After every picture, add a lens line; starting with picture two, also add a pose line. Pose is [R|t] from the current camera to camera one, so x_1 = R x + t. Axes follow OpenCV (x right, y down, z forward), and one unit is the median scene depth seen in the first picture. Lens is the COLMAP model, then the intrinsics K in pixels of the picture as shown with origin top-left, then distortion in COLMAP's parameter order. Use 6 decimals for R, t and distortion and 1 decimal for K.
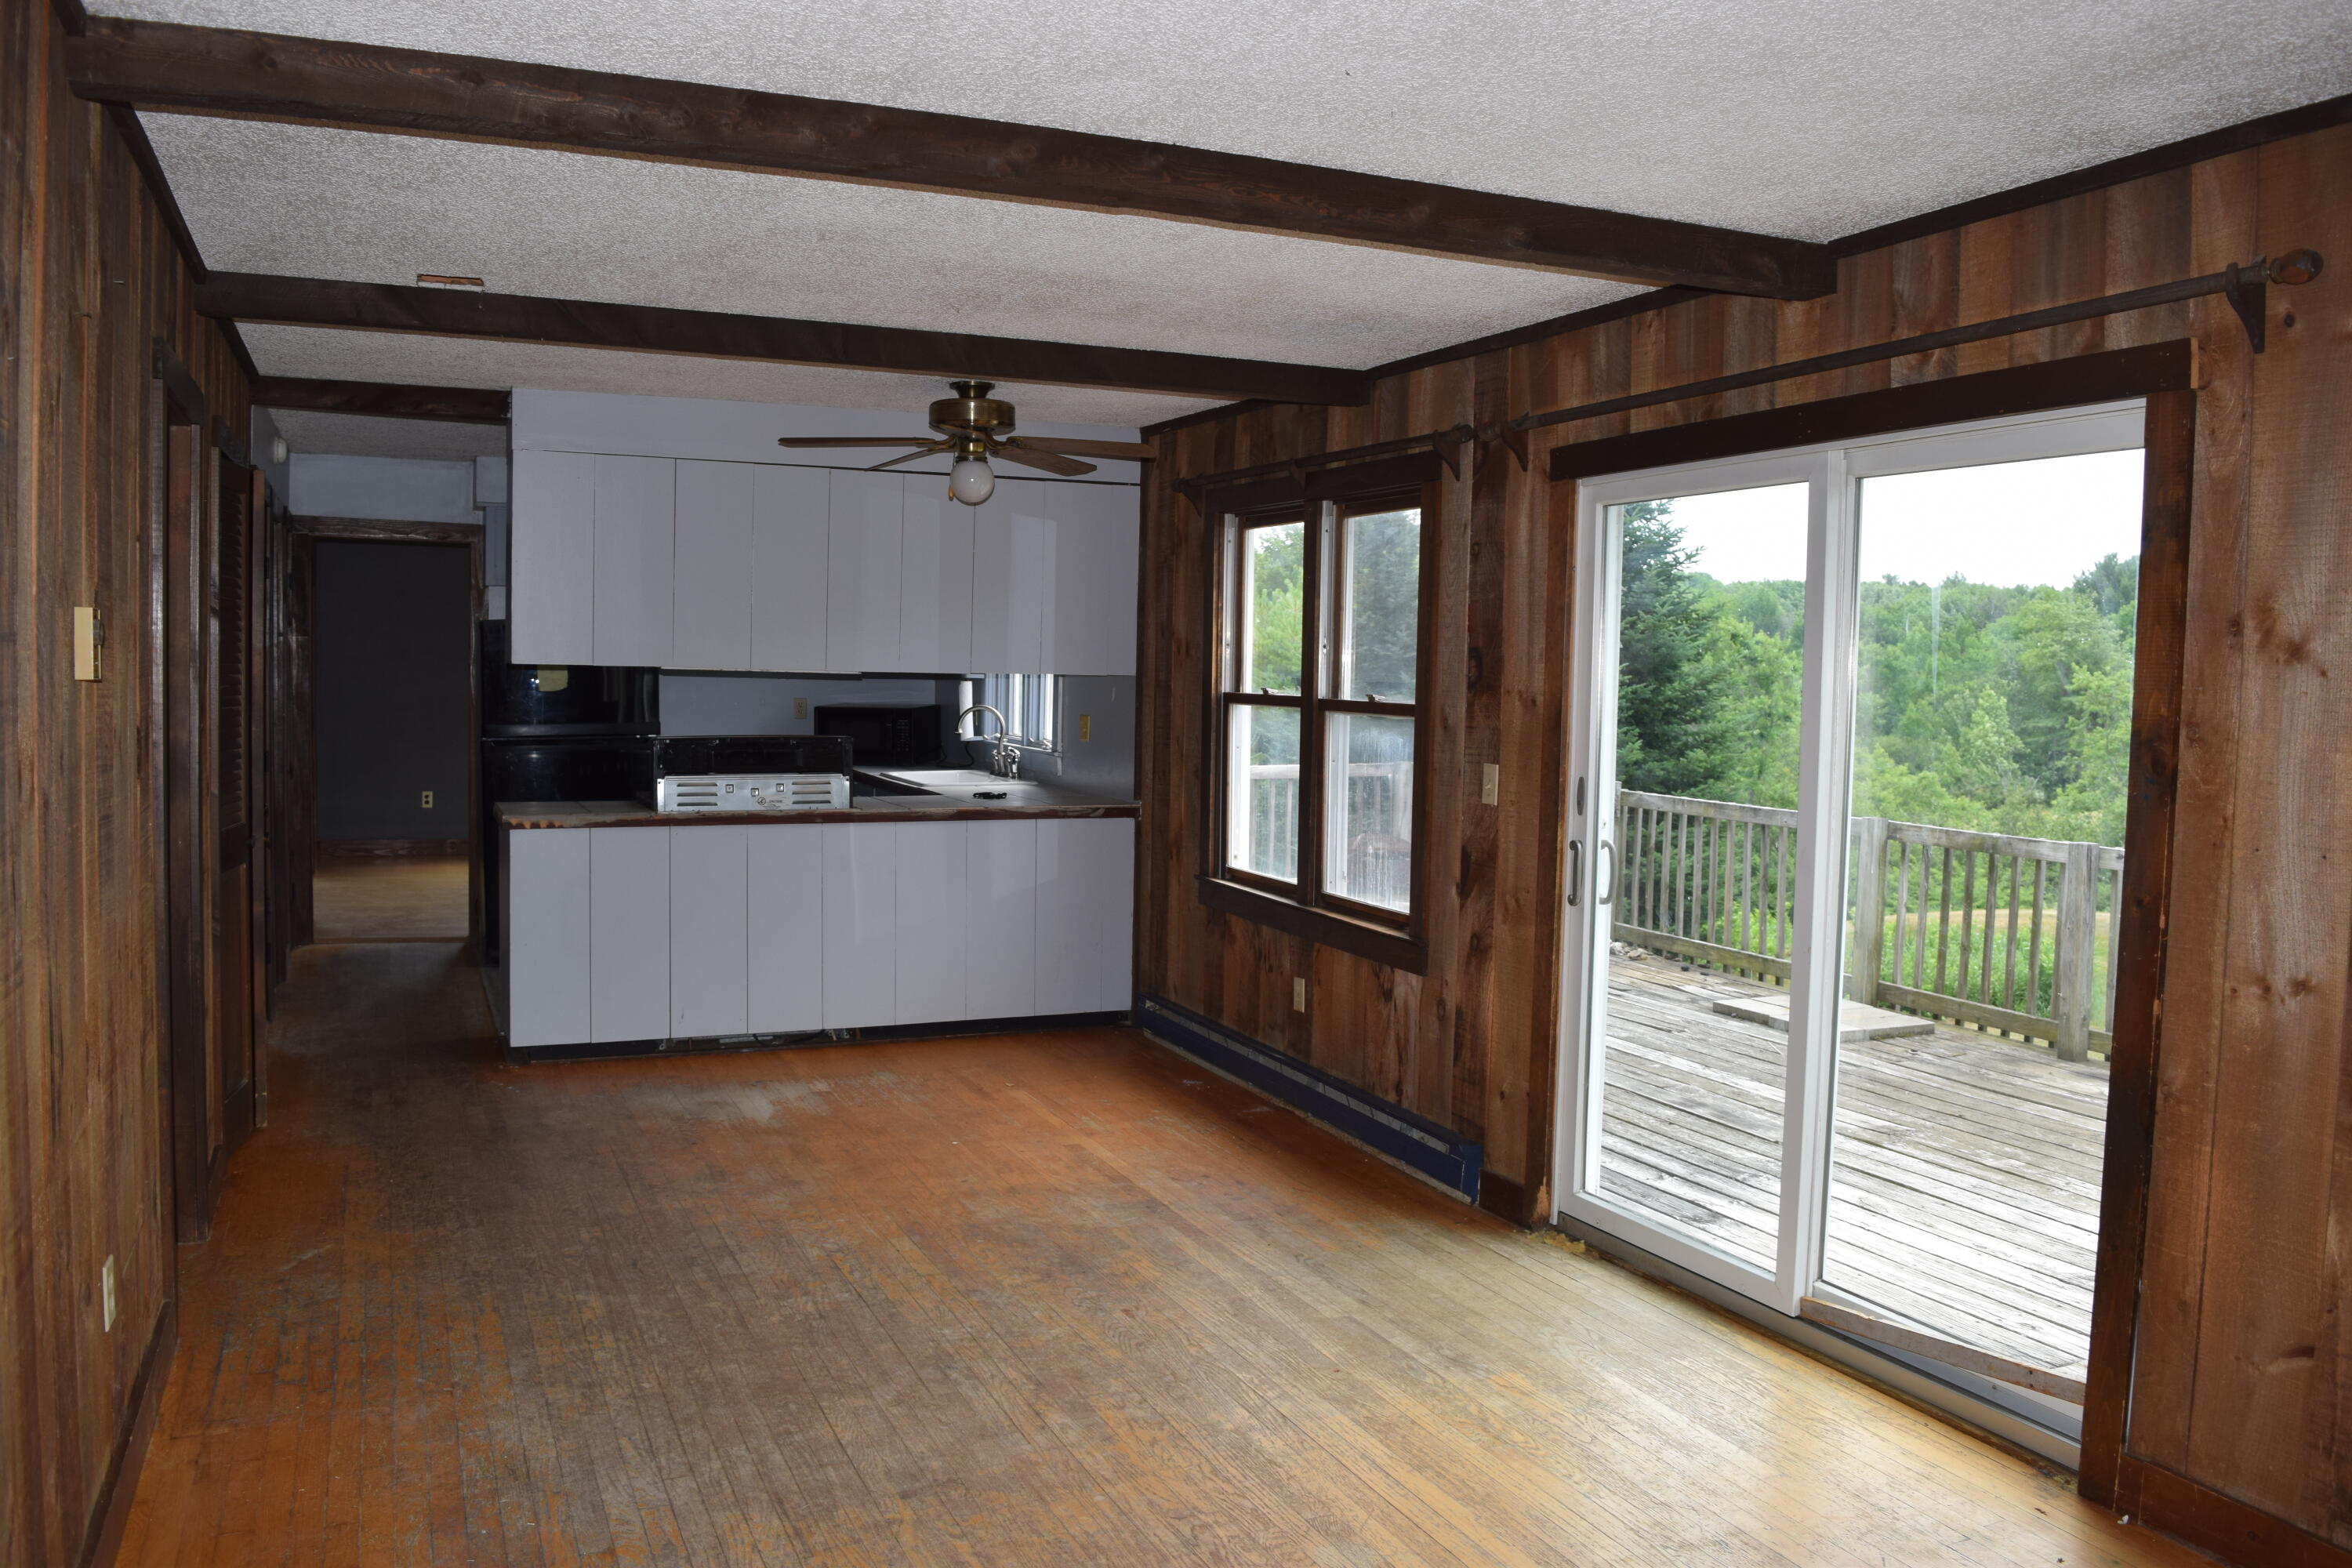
lens RADIAL K [[1838.4, 0, 1176.5], [0, 1838.4, 781.9], [0, 0, 1]] dist [-0.092513, 0.012500]
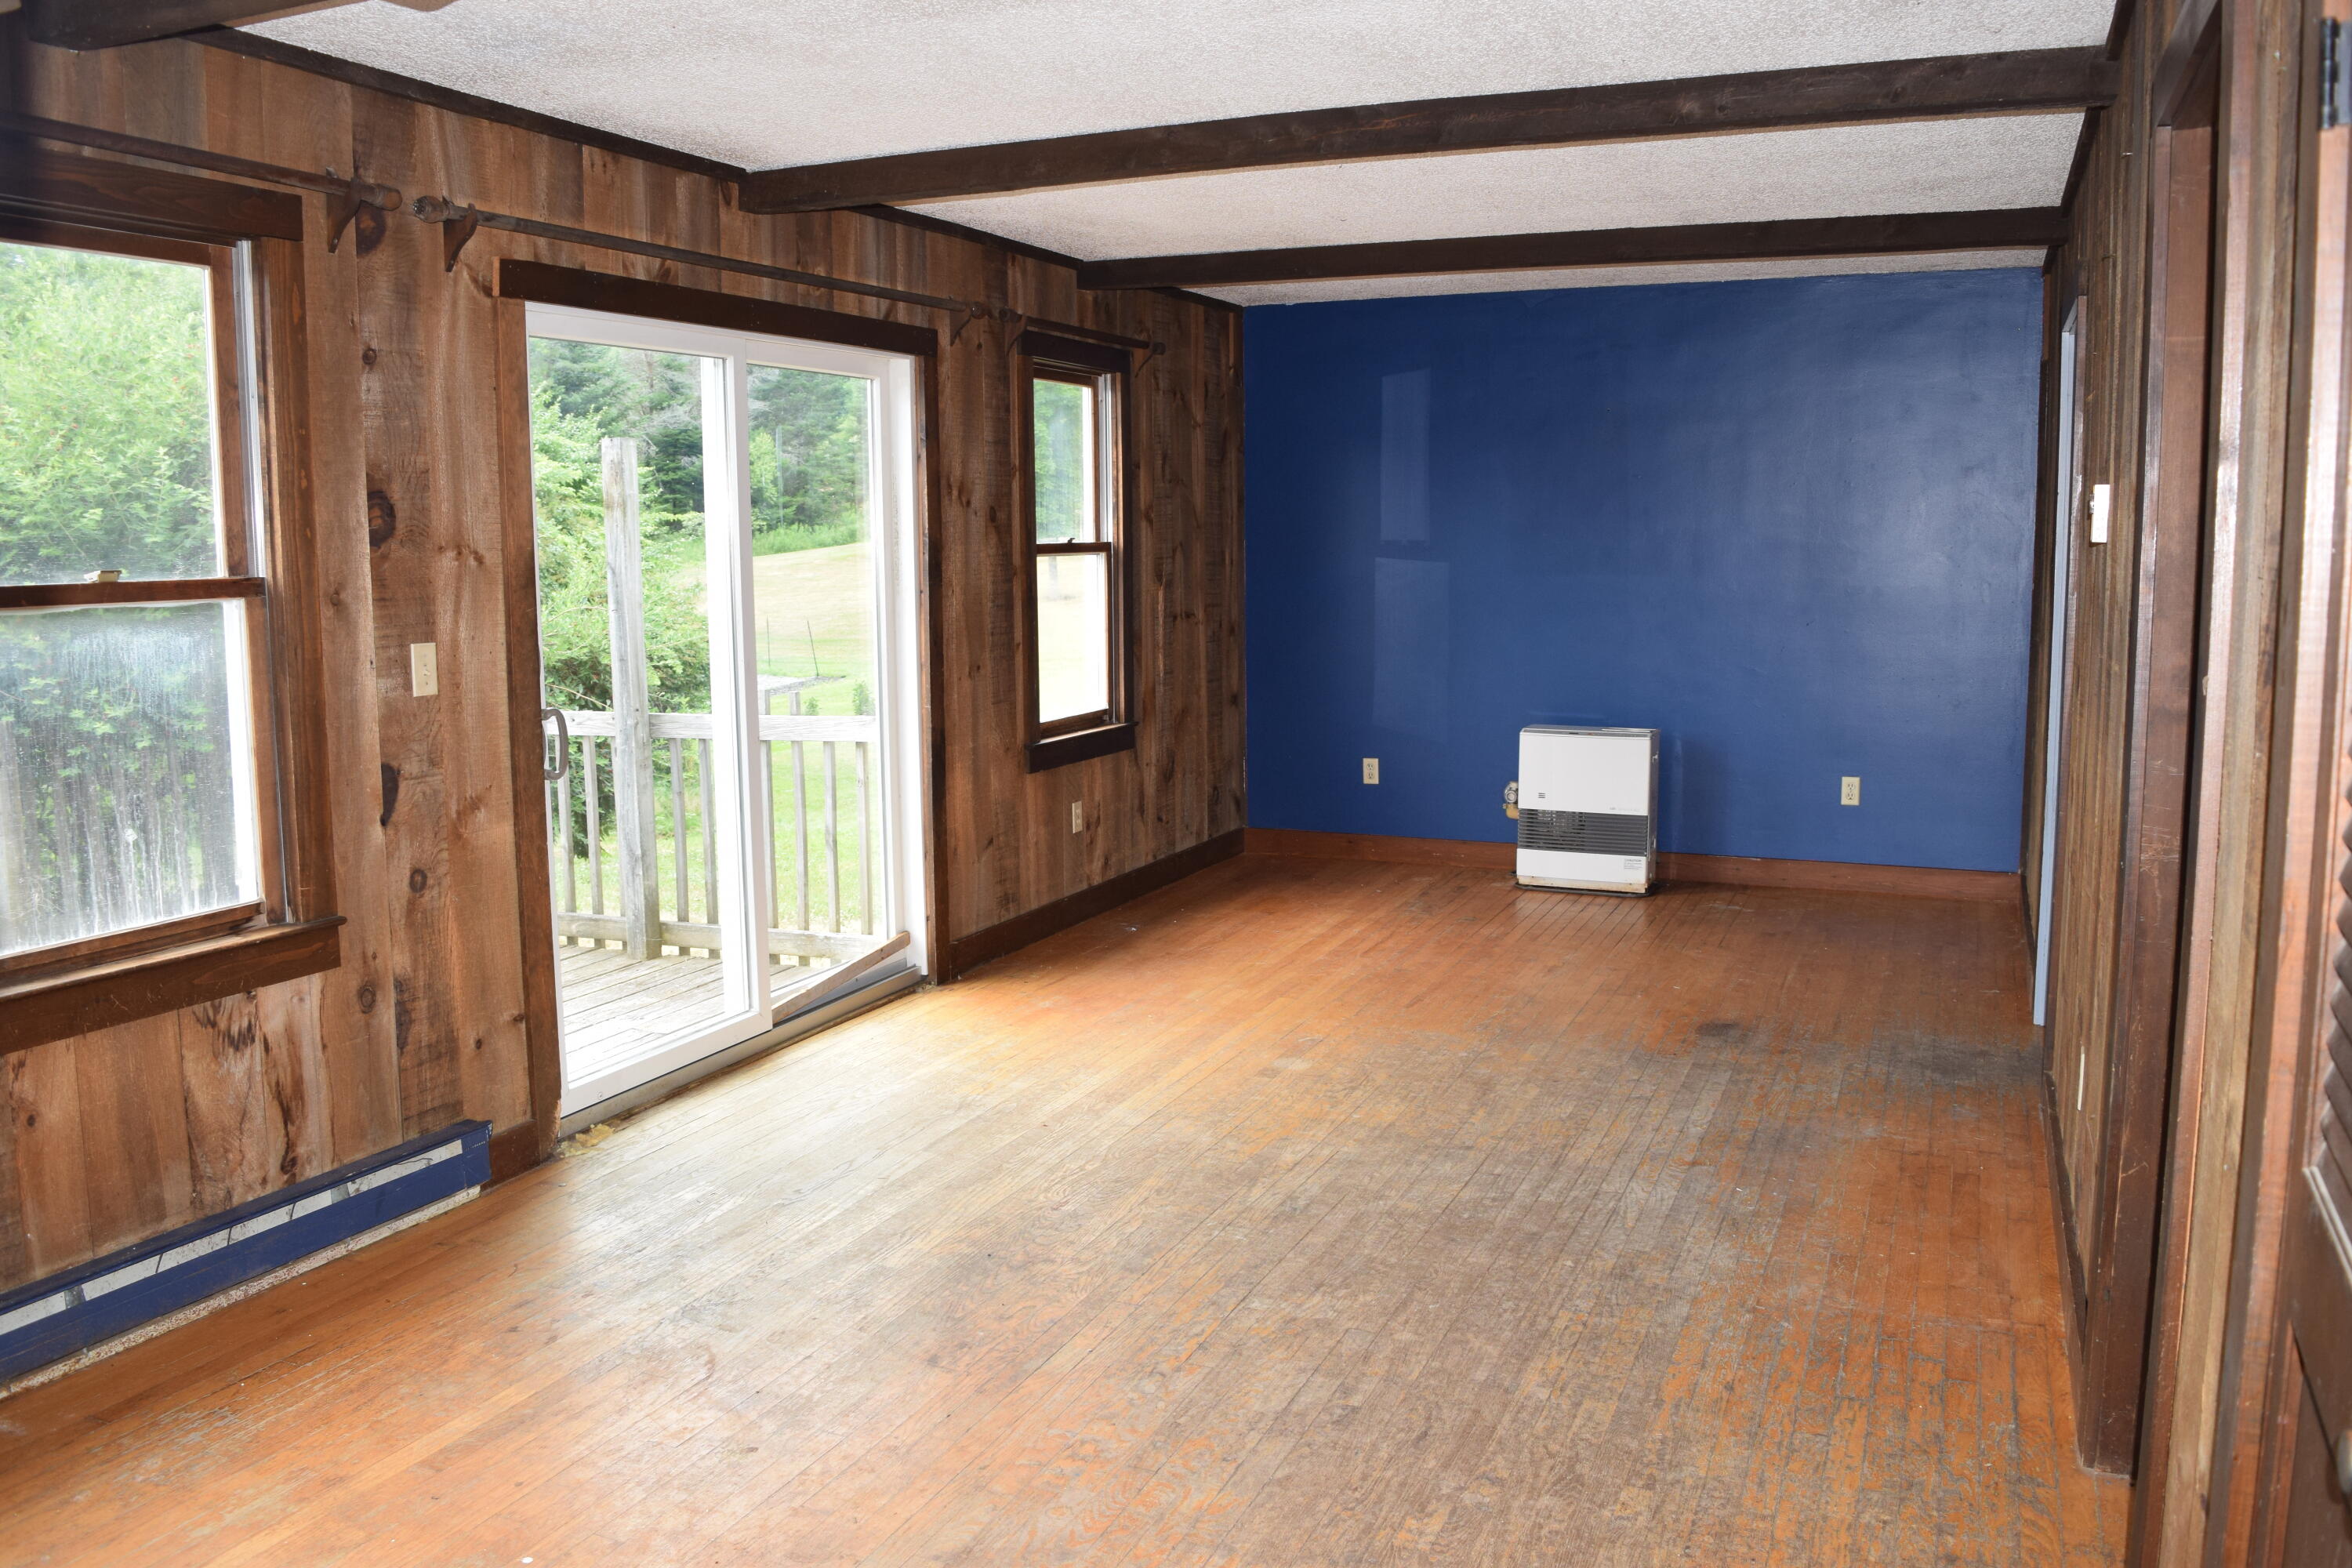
lens RADIAL K [[1838.4, 0, 1181.6], [0, 1838.4, 779.4], [0, 0, 1]] dist [-0.092513, 0.012500]
pose [[-0.685451, -0.113428, 0.719229, -0.773872], [0.037901, 0.980894, 0.190816, -0.111635], [-0.727132, 0.158055, -0.668056, 1.651415]]
